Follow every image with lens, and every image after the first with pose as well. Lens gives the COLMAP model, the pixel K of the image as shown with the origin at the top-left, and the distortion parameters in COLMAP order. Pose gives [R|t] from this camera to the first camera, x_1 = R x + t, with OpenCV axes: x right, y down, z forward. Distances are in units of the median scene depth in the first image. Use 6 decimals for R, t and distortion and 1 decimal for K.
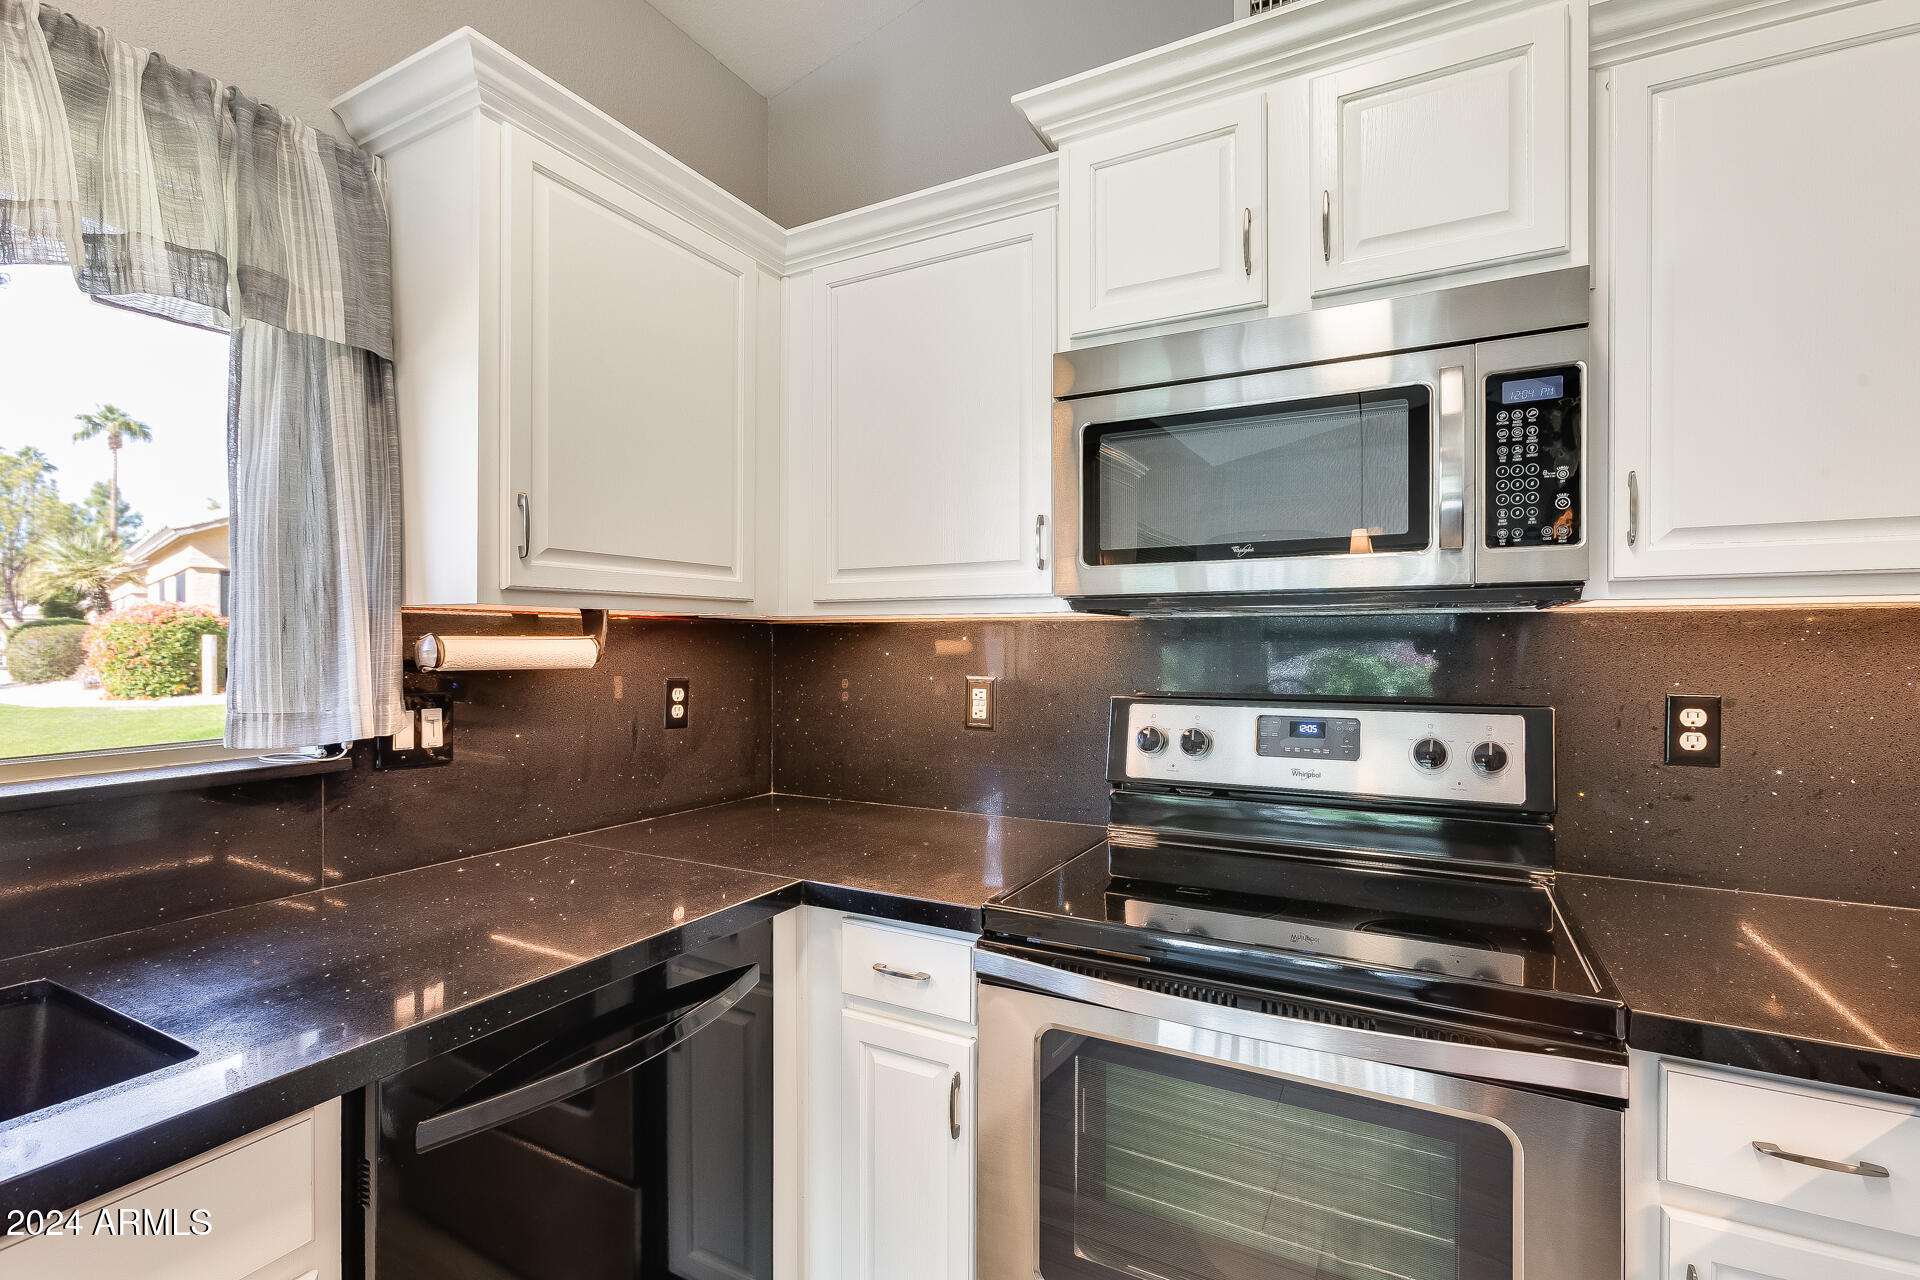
lens RADIAL K [[858.6, 0, 975.3], [0, 858.6, 650.0], [0, 0, 1]] dist [-0.013600, 0.005497]
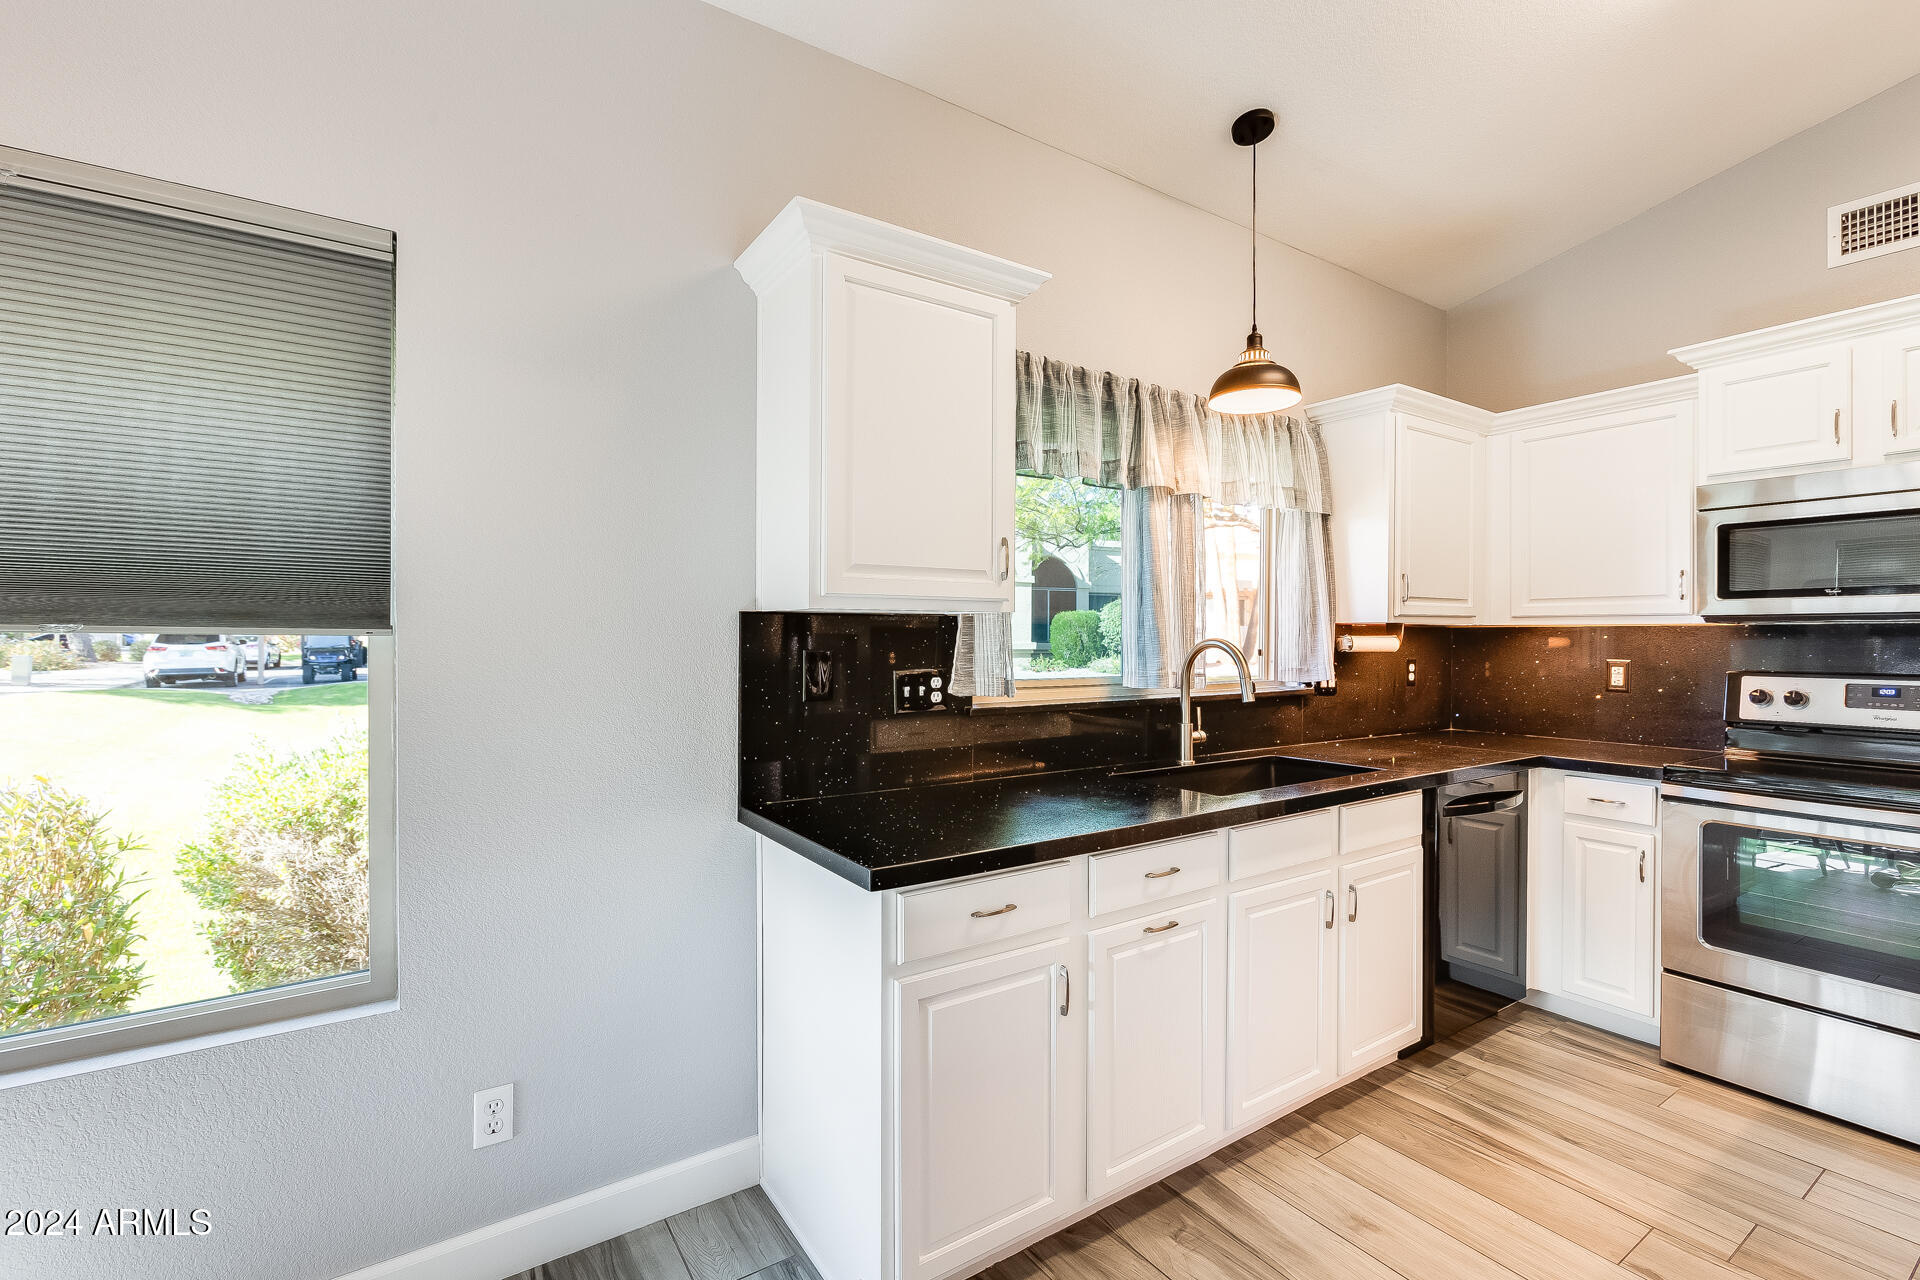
lens RADIAL K [[858.6, 0, 963.3], [0, 858.6, 637.6], [0, 0, 1]] dist [-0.013600, 0.005497]
pose [[0.879624, 0.002738, -0.475662, -0.453761], [-0.005581, 0.999974, -0.004566, 0.003827], [0.475637, 0.006671, 0.879616, -1.471231]]
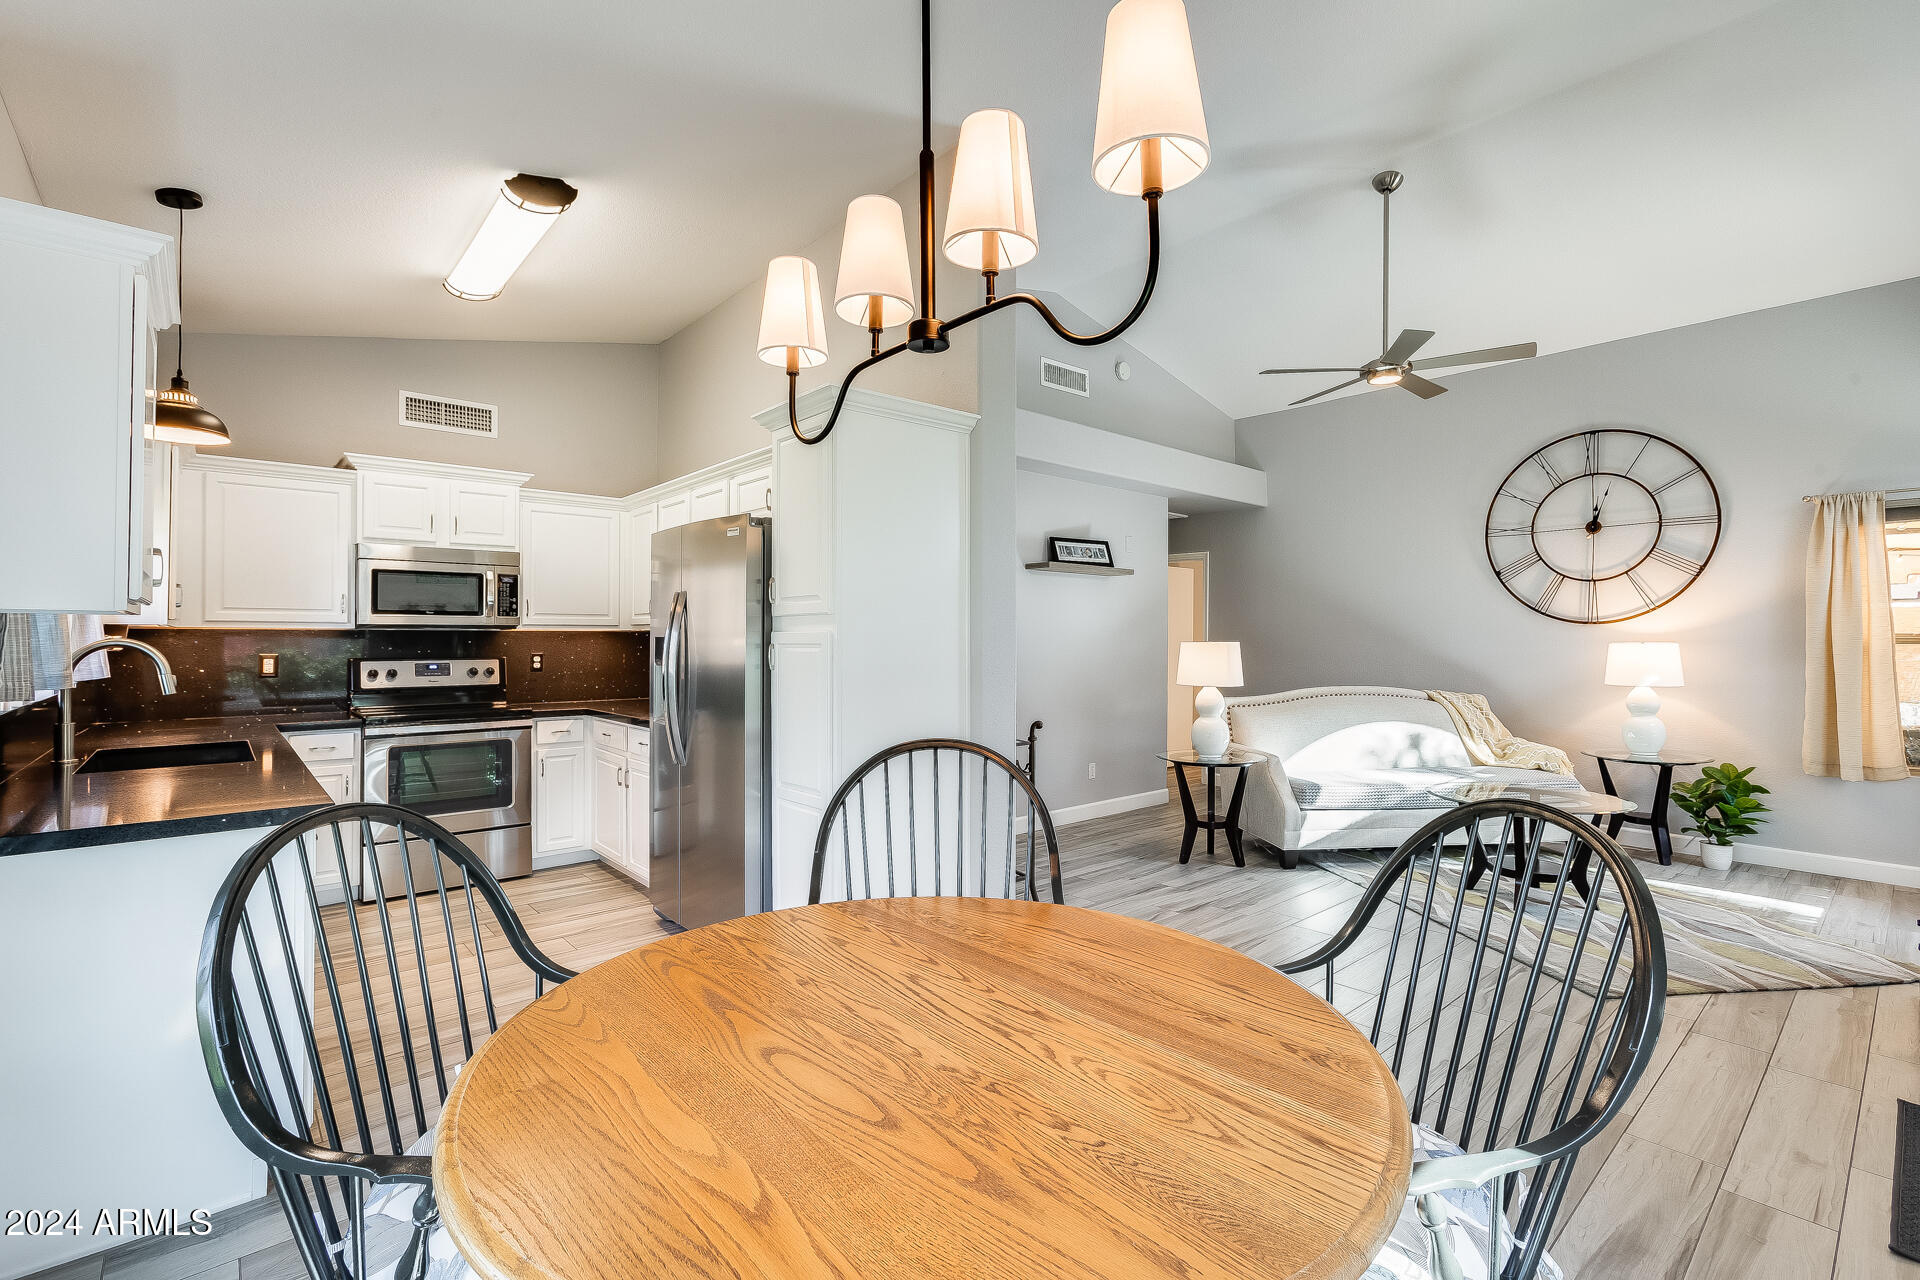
lens RADIAL K [[857.0, 0, 960.4], [0, 857.0, 632.4], [0, 0, 1]] dist [-0.007762, 0.003191]
pose [[0.362618, 0.007331, 0.931909, -2.021877], [0.005018, 0.999939, -0.009818, 0.007250], [-0.931924, 0.008237, 0.362560, -2.134708]]
